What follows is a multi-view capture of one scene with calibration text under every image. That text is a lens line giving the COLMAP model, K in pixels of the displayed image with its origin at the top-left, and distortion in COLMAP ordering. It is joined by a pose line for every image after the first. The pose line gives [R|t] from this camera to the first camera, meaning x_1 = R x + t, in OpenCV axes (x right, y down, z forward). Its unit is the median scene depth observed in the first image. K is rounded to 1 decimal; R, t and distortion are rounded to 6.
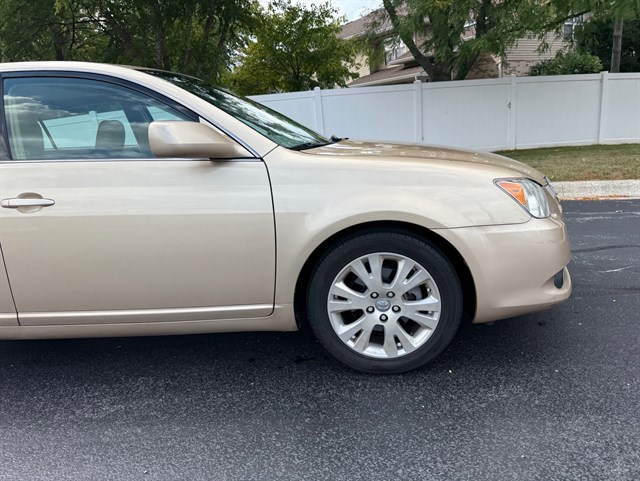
lens RADIAL K [[453.8, 0, 318.3], [0, 453.8, 233.2], [0, 0, 1]] dist [0.003246, -0.001654]
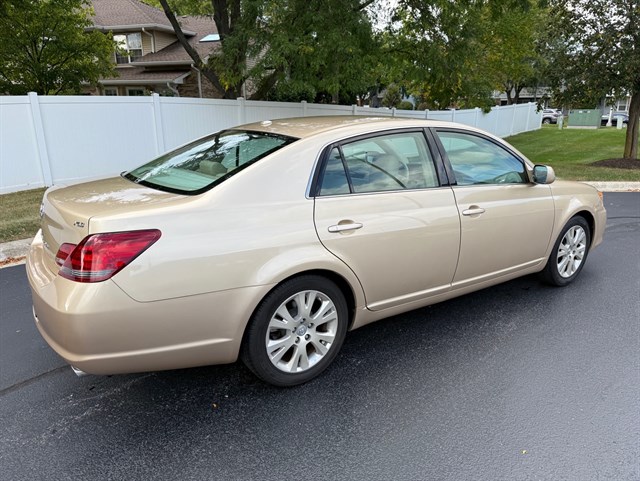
lens RADIAL K [[447.0, 0, 319.0], [0, 447.0, 240.9], [0, 0, 1]] dist [0.002480, -0.007279]
pose [[0.784584, -0.094636, 0.612757, -2.030395], [0.085138, 0.995365, 0.044715, -0.081291], [-0.614149, 0.017086, 0.789005, 0.073092]]
